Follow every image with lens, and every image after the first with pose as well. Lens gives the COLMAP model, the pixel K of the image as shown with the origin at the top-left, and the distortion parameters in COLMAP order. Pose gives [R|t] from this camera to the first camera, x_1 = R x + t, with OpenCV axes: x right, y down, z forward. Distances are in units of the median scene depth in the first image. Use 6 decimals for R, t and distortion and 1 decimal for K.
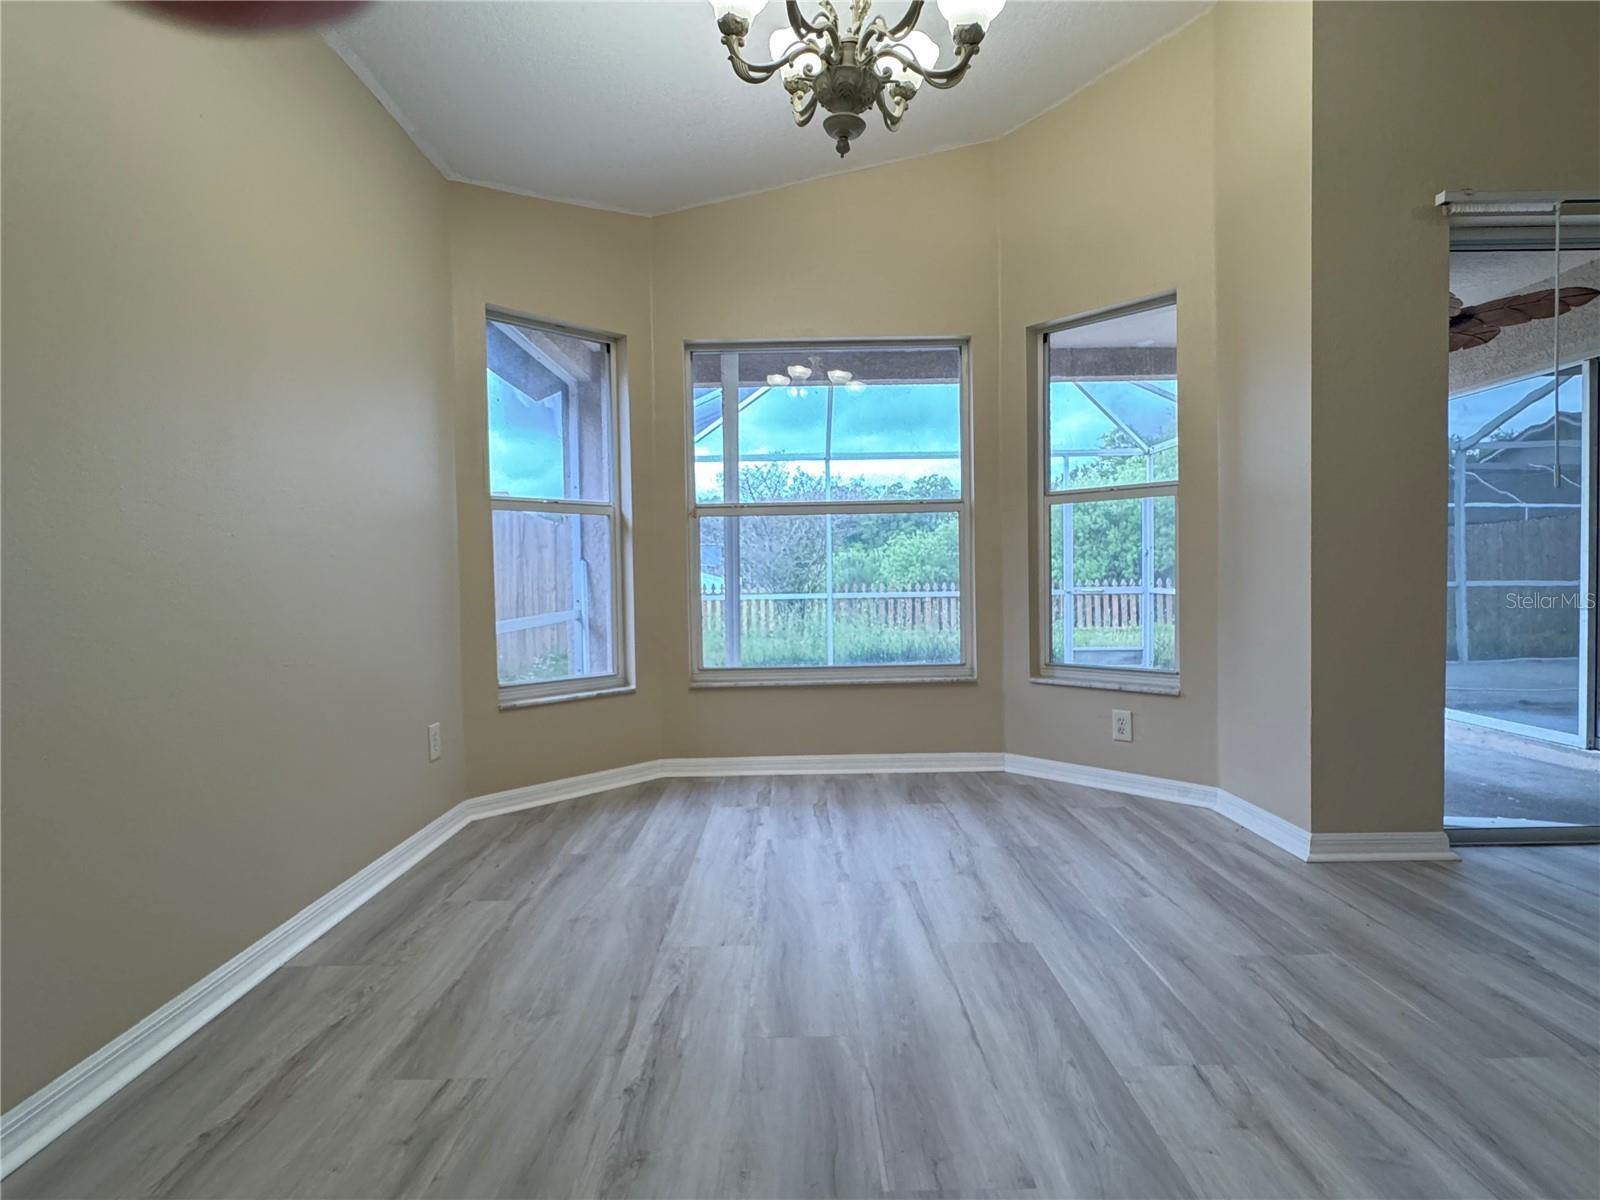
lens RADIAL K [[815.0, 0, 802.2], [0, 815.0, 602.0], [0, 0, 1]] dist [-0.002213, 0.002071]
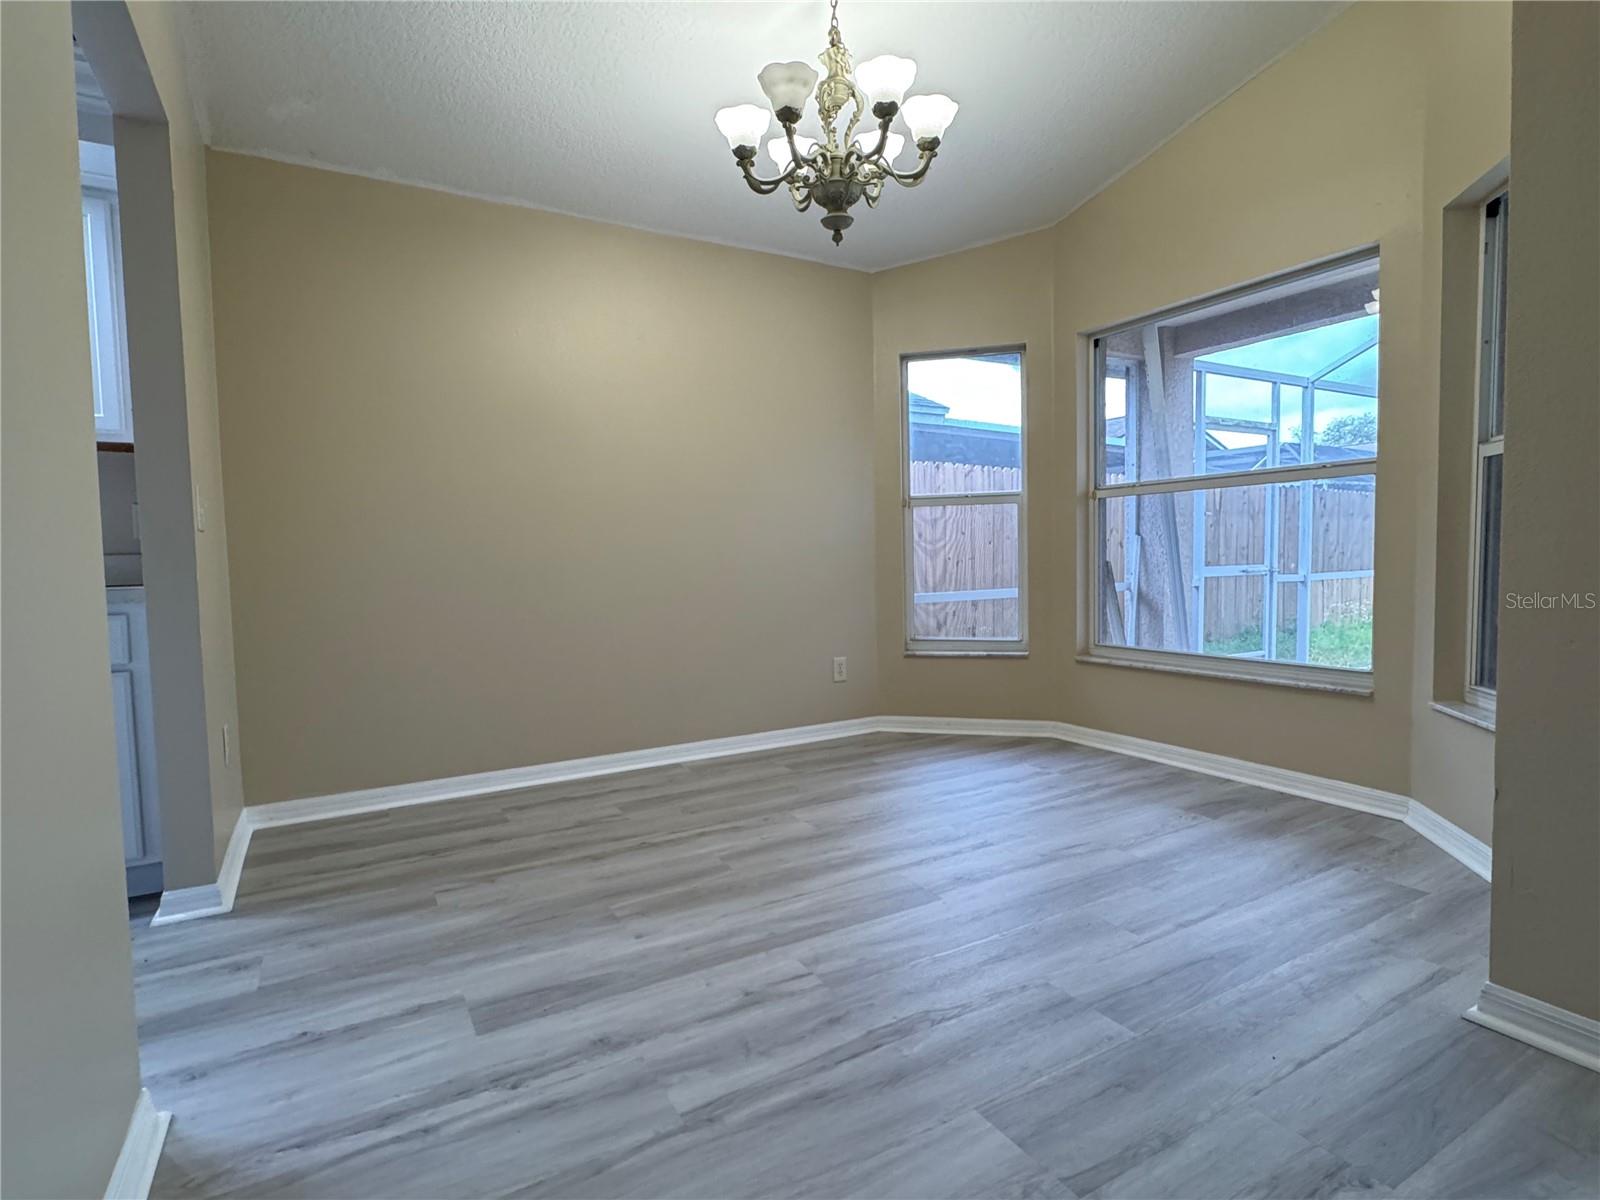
lens RADIAL K [[815.0, 0, 789.9], [0, 815.0, 597.8], [0, 0, 1]] dist [-0.002213, 0.002071]
pose [[0.491842, 0.051343, -0.869169, 0.858057], [-0.018718, 0.998653, 0.048400, -0.029527], [0.870483, -0.007536, 0.492141, 0.214873]]
